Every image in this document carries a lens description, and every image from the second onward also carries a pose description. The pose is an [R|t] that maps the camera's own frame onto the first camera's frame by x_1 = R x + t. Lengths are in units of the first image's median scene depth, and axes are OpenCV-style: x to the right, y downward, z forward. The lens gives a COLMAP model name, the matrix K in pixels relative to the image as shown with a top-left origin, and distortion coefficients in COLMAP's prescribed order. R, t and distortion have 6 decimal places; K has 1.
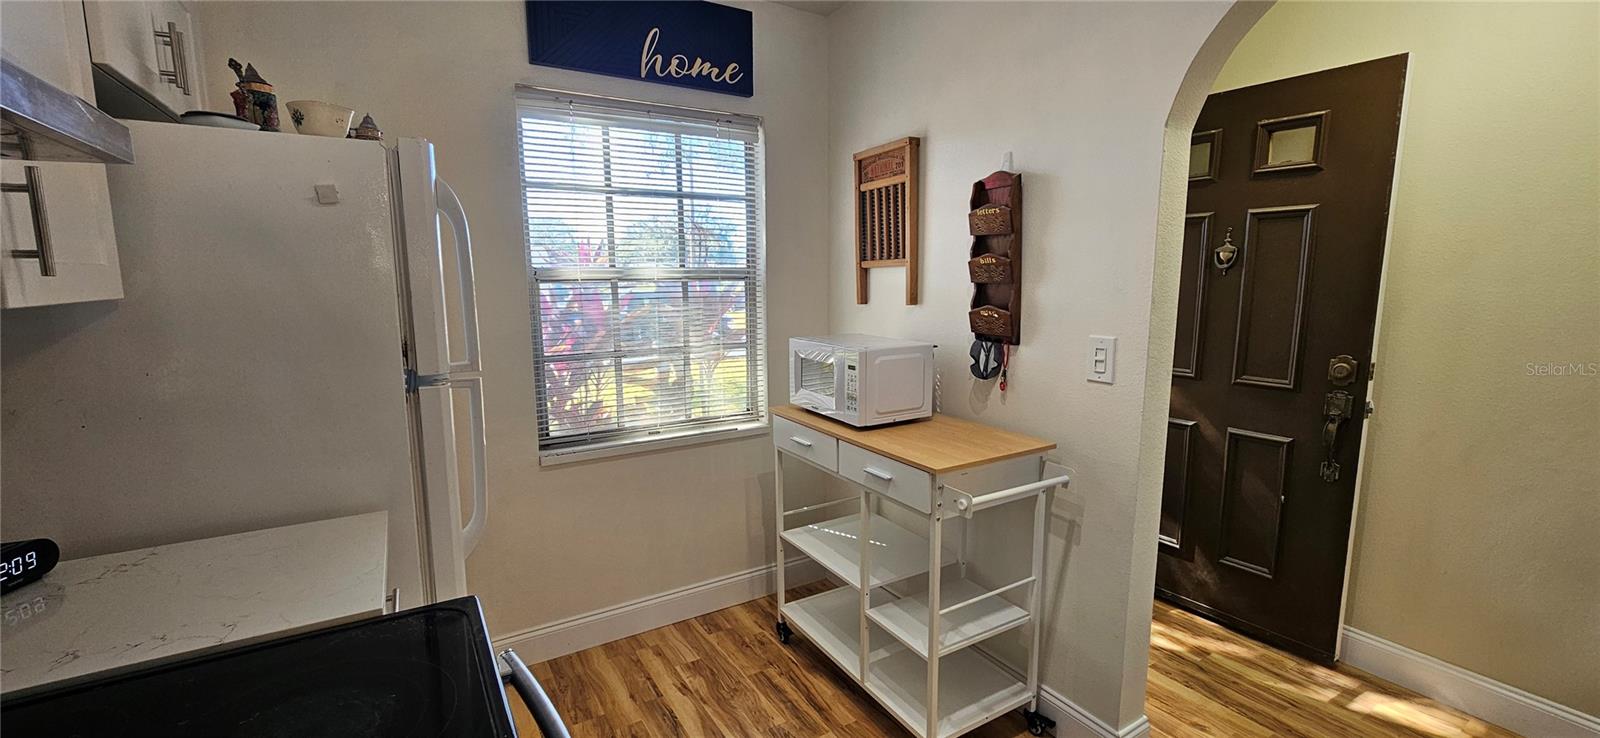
lens RADIAL K [[655.6, 0, 800.0], [0, 655.6, 369.0], [0, 0, 1]] dist [-0.000345, -0.000514]
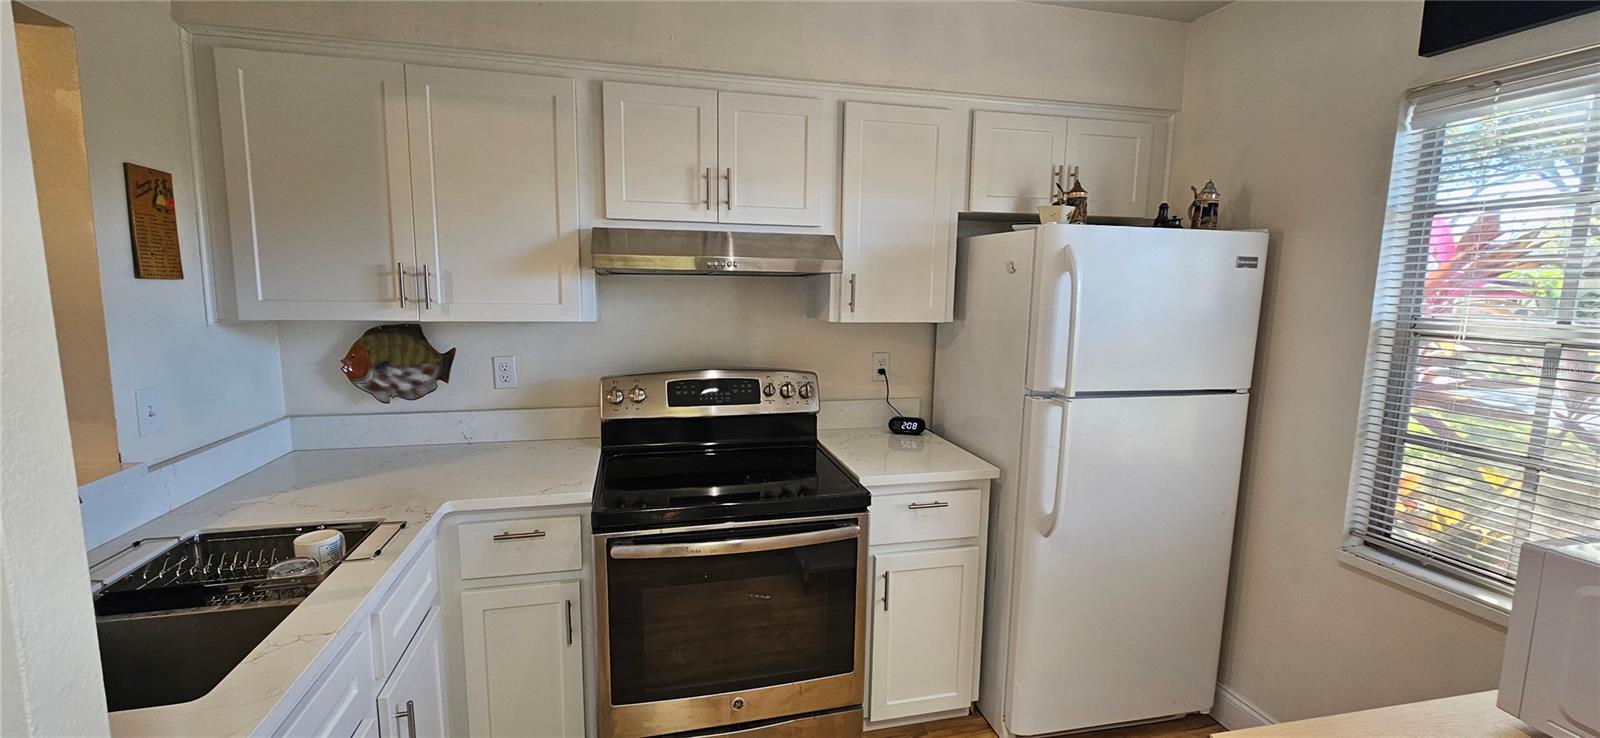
lens RADIAL K [[655.6, 0, 800.0], [0, 655.6, 369.0], [0, 0, 1]] dist [-0.000345, -0.000514]
pose [[-0.306315, 0.126122, -0.943538, 0.545621], [-0.150359, 0.972331, 0.178784, -0.126685], [0.939980, 0.196634, -0.278876, 0.552310]]
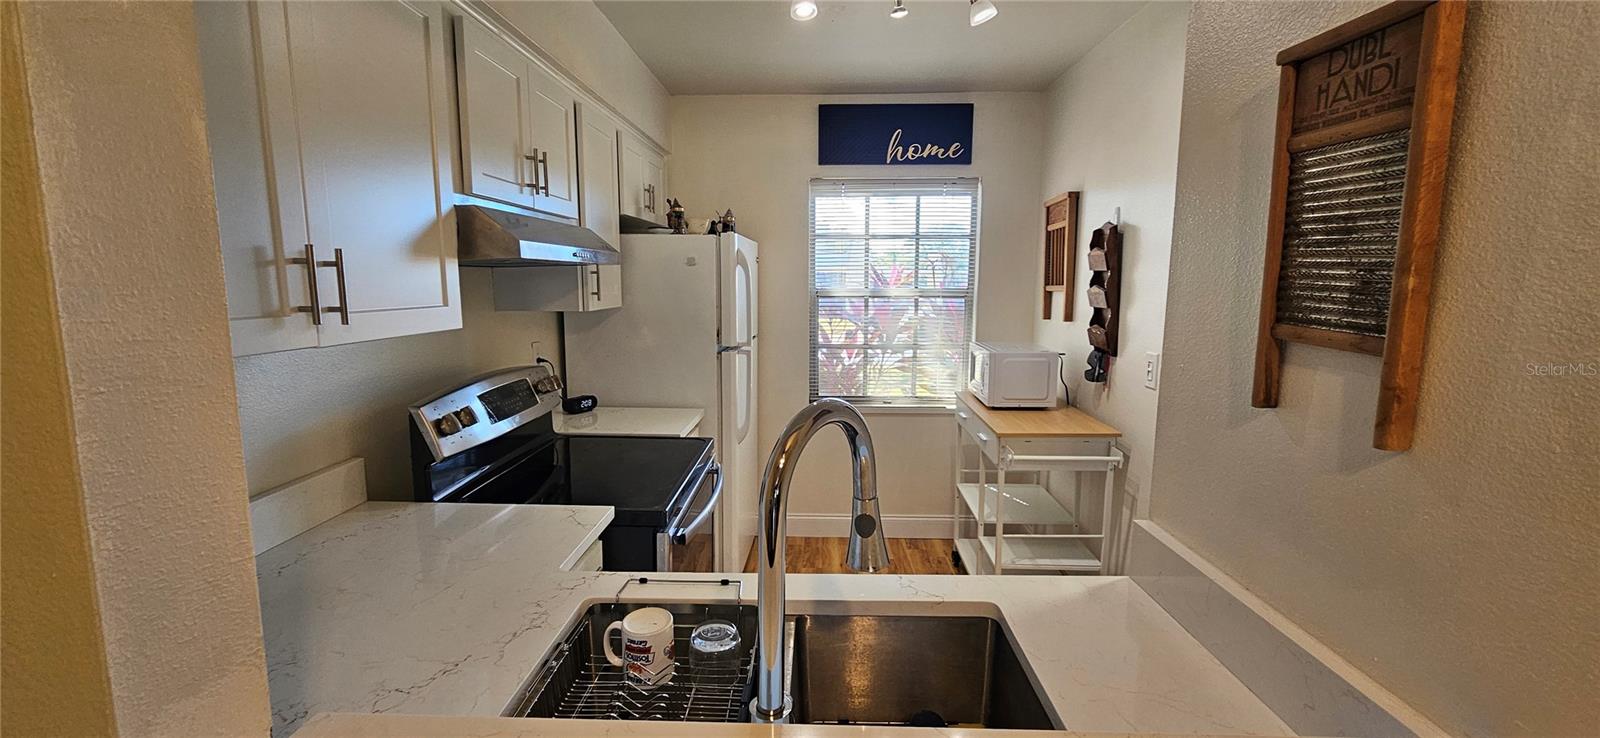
lens RADIAL K [[655.6, 0, 800.0], [0, 655.6, 369.0], [0, 0, 1]] dist [-0.000345, -0.000514]
pose [[0.832317, 0.080755, -0.548385, 0.454279], [-0.084226, 0.996268, 0.018876, 0.013349], [0.547863, 0.030477, 0.836013, -0.352047]]
